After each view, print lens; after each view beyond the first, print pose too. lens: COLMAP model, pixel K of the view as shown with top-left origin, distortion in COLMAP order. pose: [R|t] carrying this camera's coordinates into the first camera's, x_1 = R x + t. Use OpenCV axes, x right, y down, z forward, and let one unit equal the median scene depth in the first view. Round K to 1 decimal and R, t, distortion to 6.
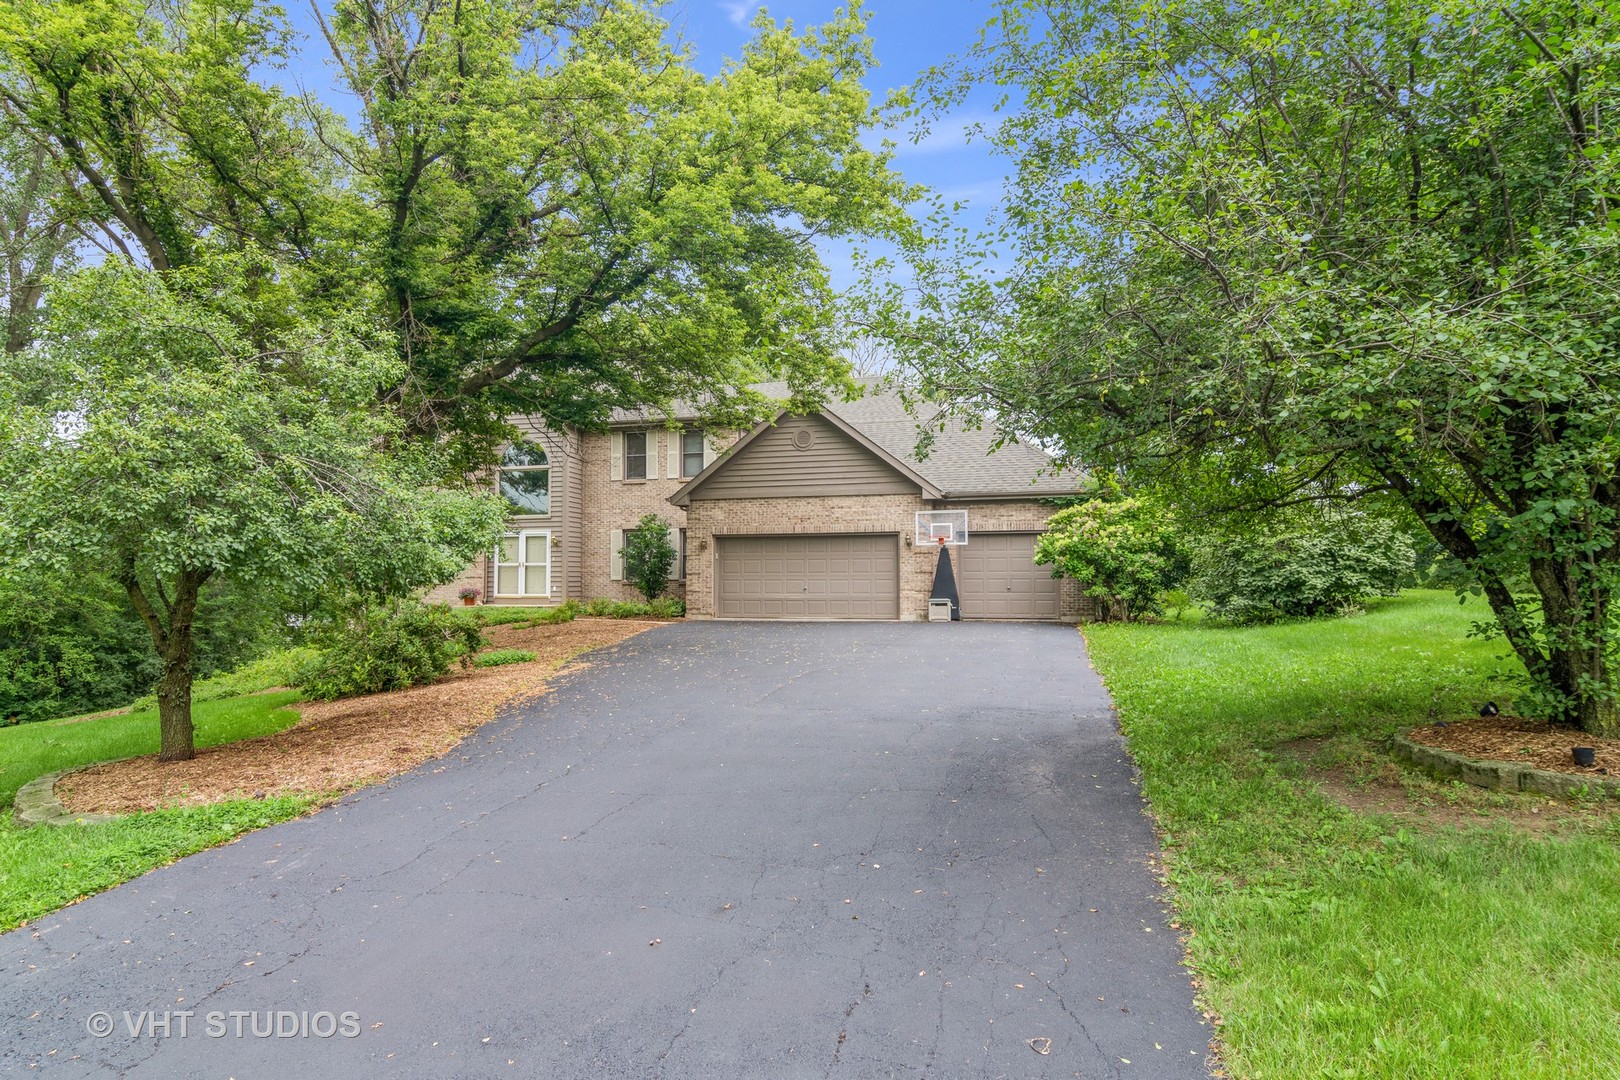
lens RADIAL K [[982.0, 0, 810.0], [0, 982.0, 540.0], [0, 0, 1]] dist [-0.000113, 0.000614]
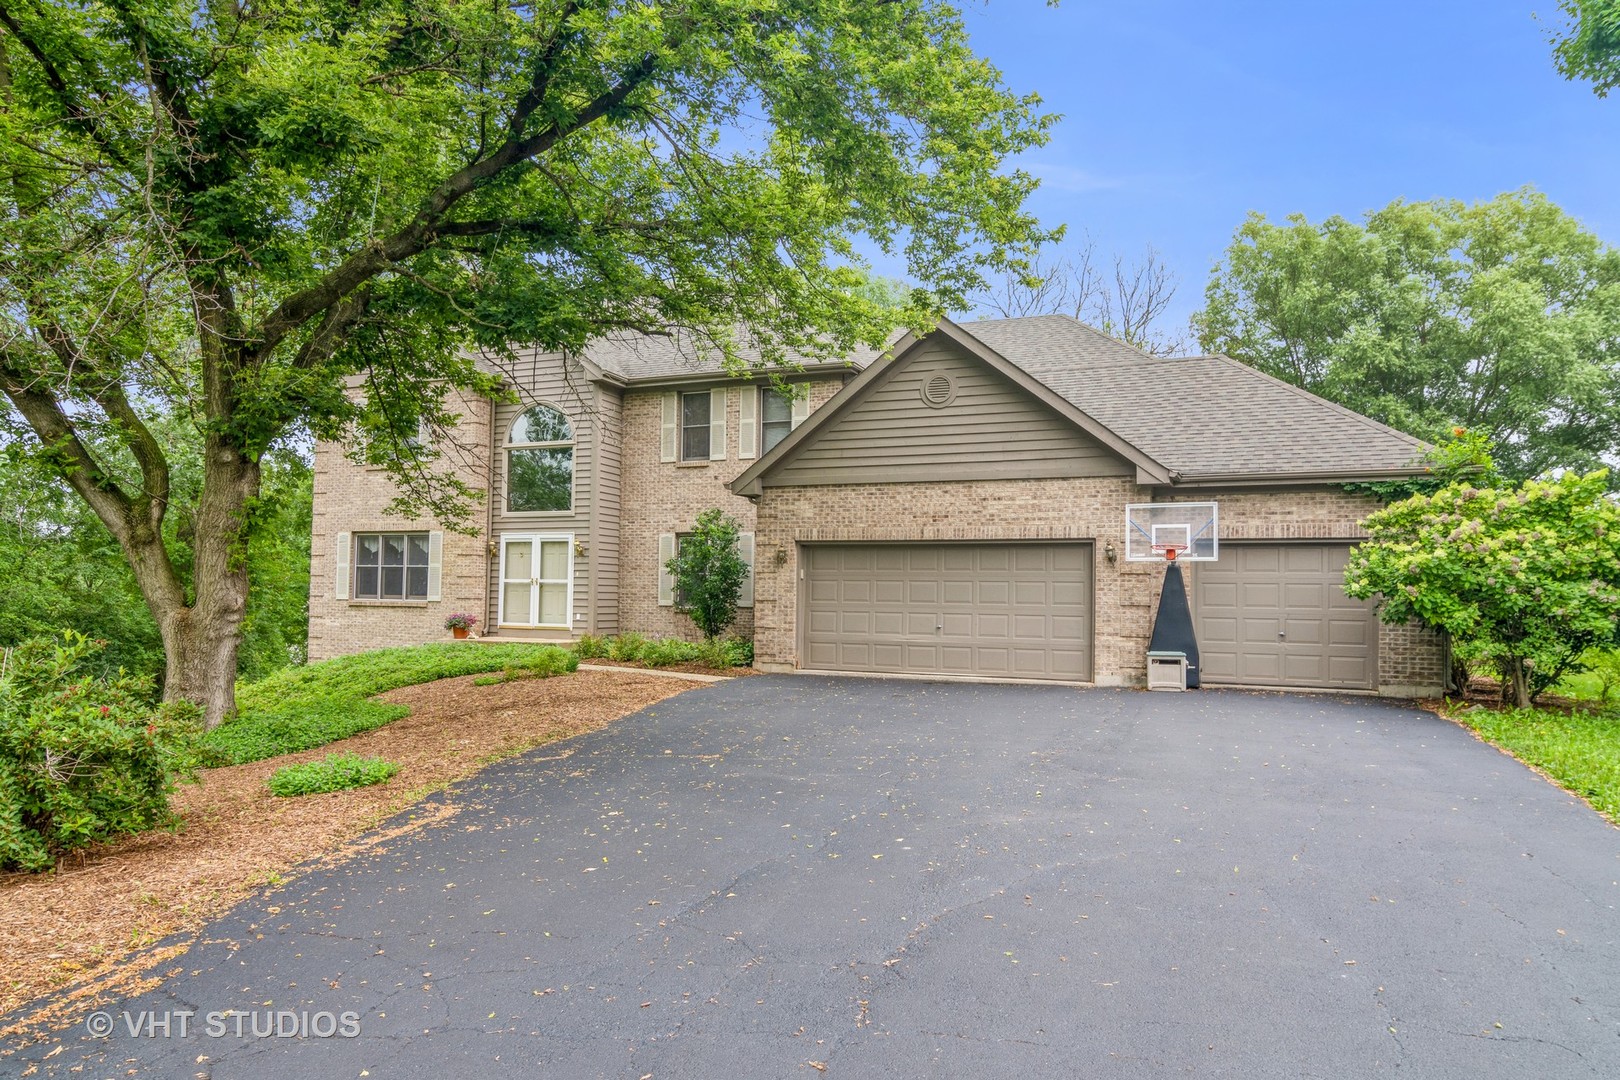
lens RADIAL K [[1096.4, 0, 809.9], [0, 1096.4, 546.6], [0, 0, 1]] dist [0.005288, 0.002302]
pose [[0.991905, 0.010360, -0.126557, 0.001555], [-0.010934, 0.999933, -0.003840, 0.001163], [0.126509, 0.005193, 0.991952, 0.301919]]
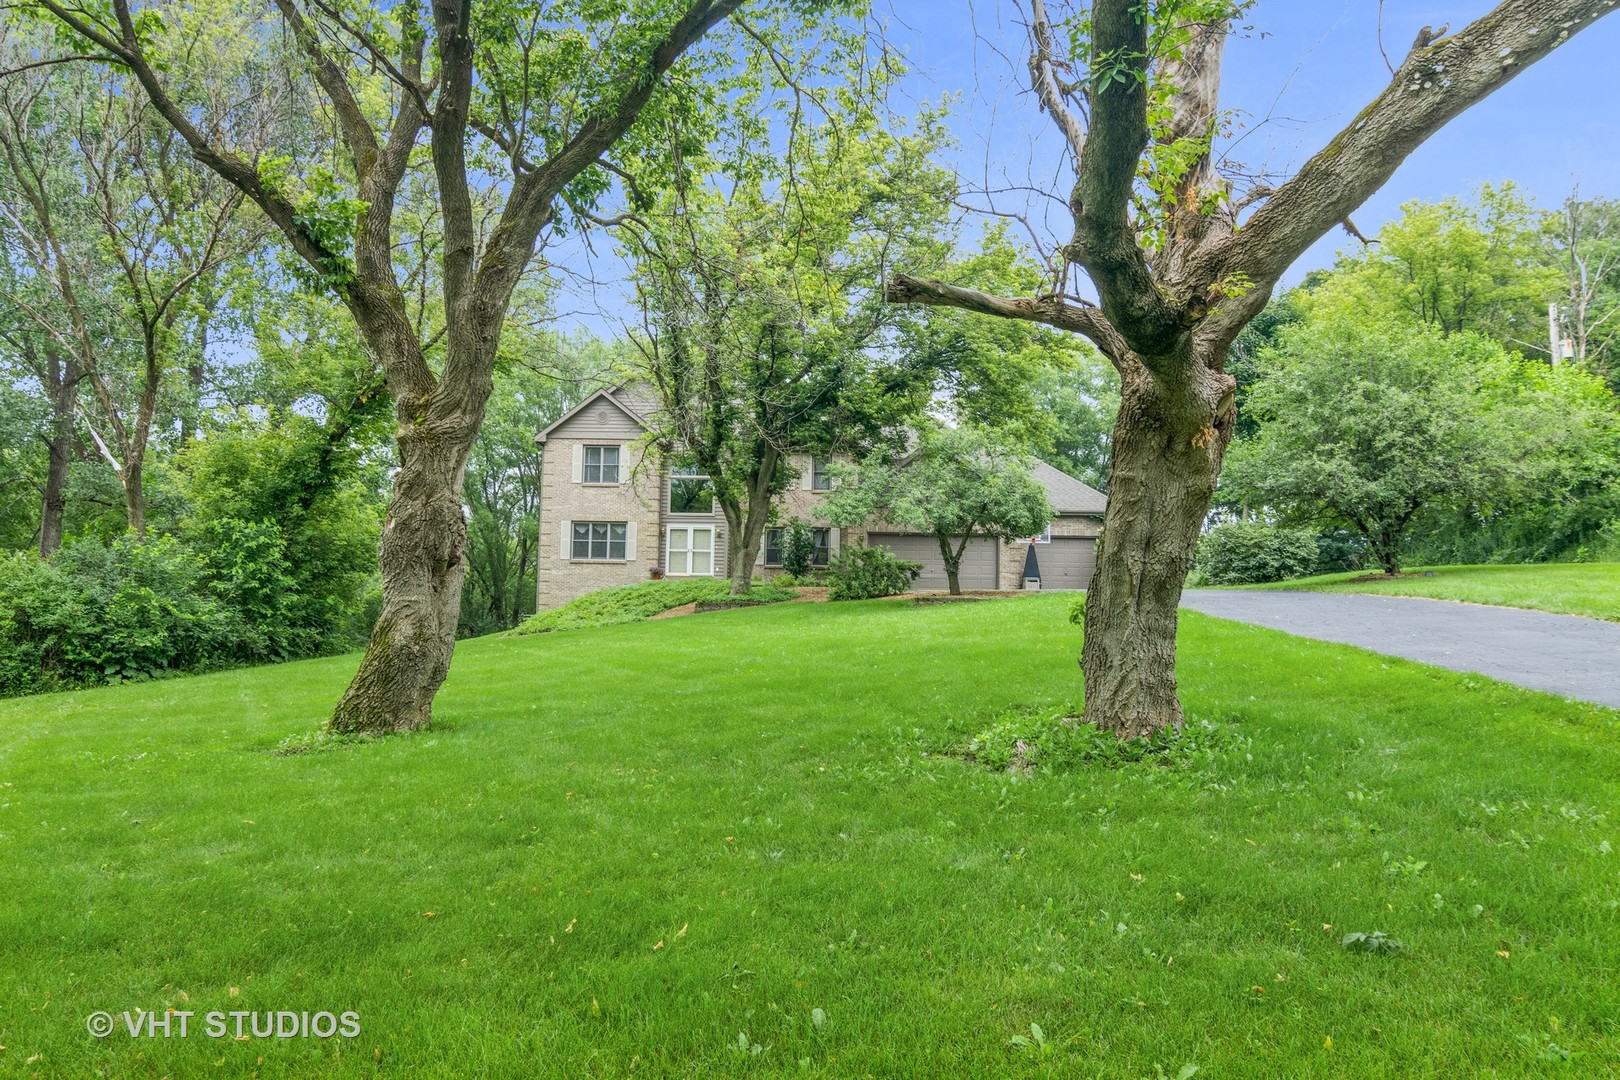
lens RADIAL K [[1170.6, 0, 810.0], [0, 1170.6, 540.0], [0, 0, 1]] dist [-0.003781, -0.001314]
pose [[0.979324, 0.034867, 0.199271, -0.554281], [-0.031260, 0.999286, -0.021219, 0.048391], [-0.199869, 0.014551, 0.979715, -0.710854]]
